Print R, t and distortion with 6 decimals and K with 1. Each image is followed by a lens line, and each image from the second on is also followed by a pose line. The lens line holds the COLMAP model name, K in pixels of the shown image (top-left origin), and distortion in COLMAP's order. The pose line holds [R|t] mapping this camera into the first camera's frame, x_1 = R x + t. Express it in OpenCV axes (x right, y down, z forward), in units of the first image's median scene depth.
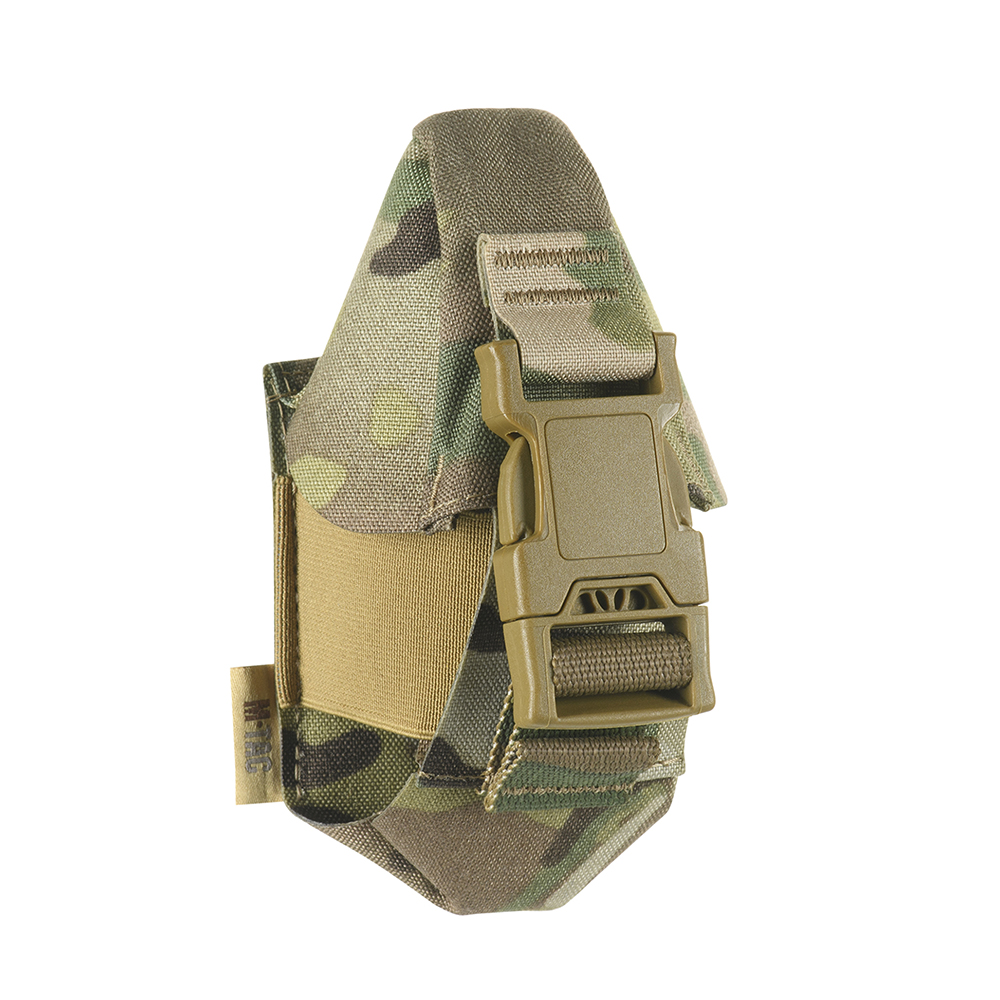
lens RADIAL K [[5351.8, 0, 500.0], [0, 5351.8, 500.0], [0, 0, 1]] dist [-0.150211, -1.788196]
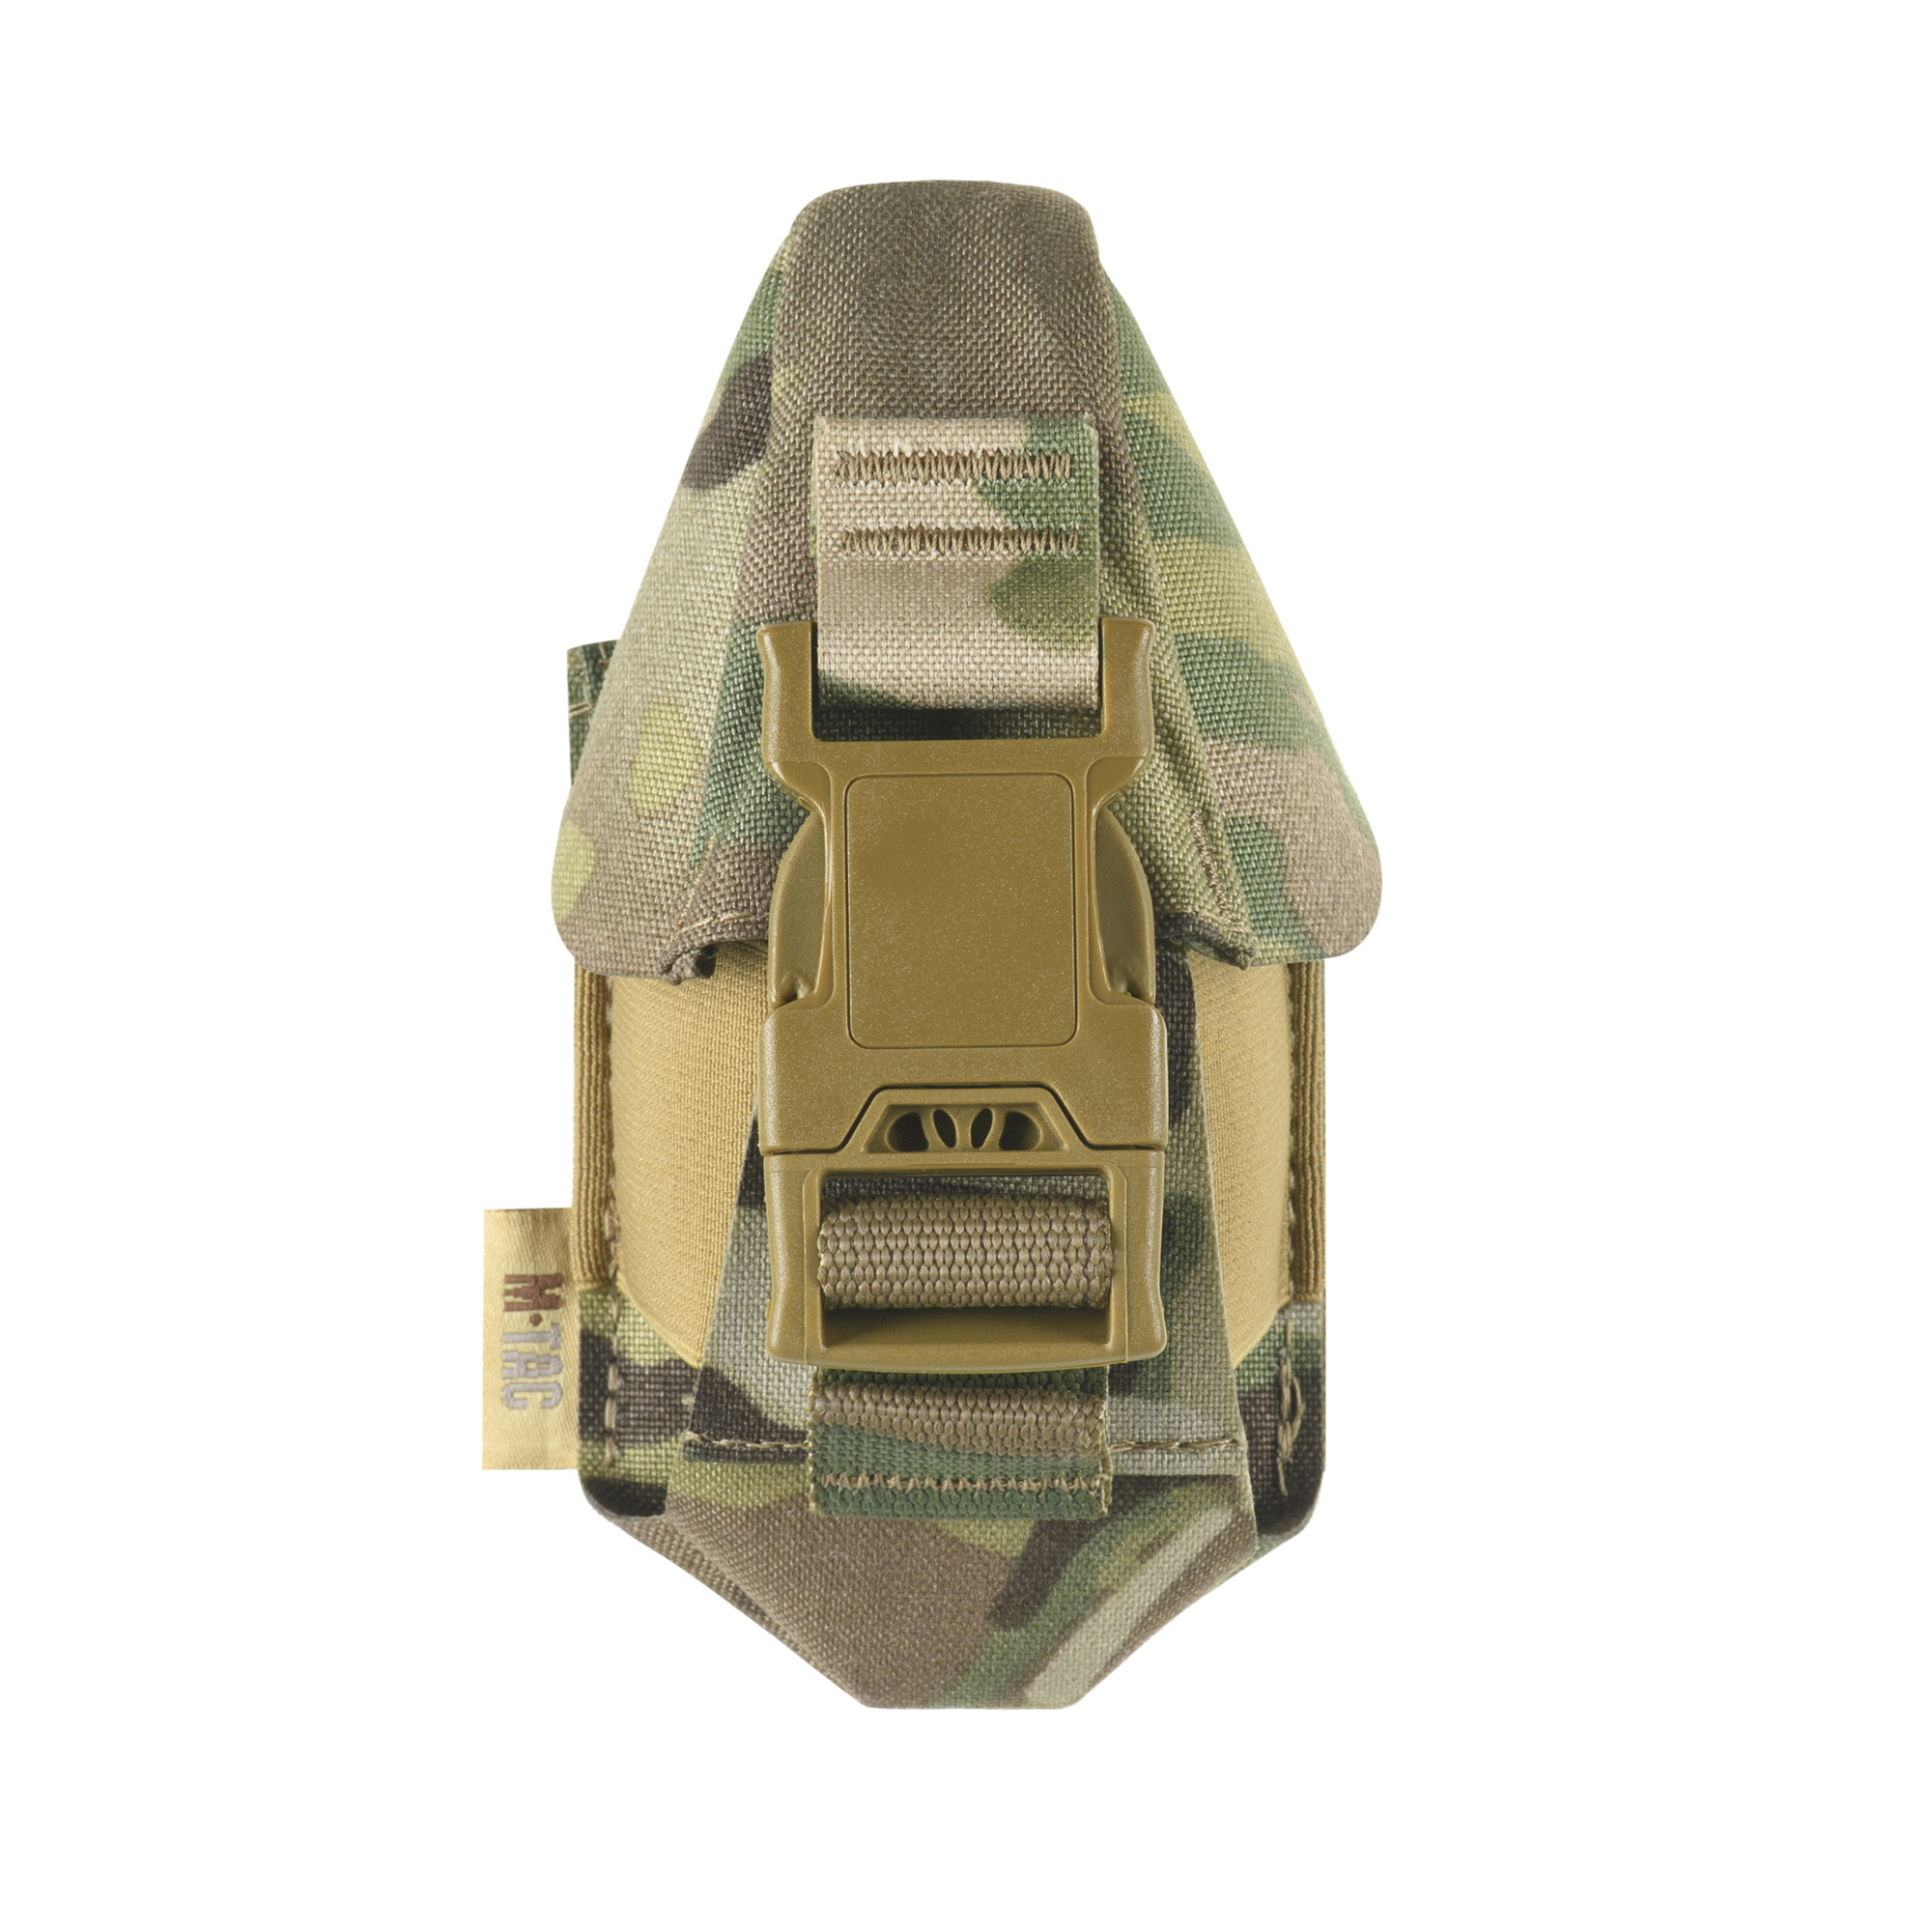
lens RADIAL K [[10339.7, 0, 966.0], [0, 10339.7, 966.0], [0, 0, 1]] dist [-0.150211, -1.788196]
pose [[0.920744, 0.054656, -0.386321, 0.402677], [-0.046228, 0.998447, 0.031081, -0.028025], [0.387420, -0.010758, 0.921841, 0.070375]]
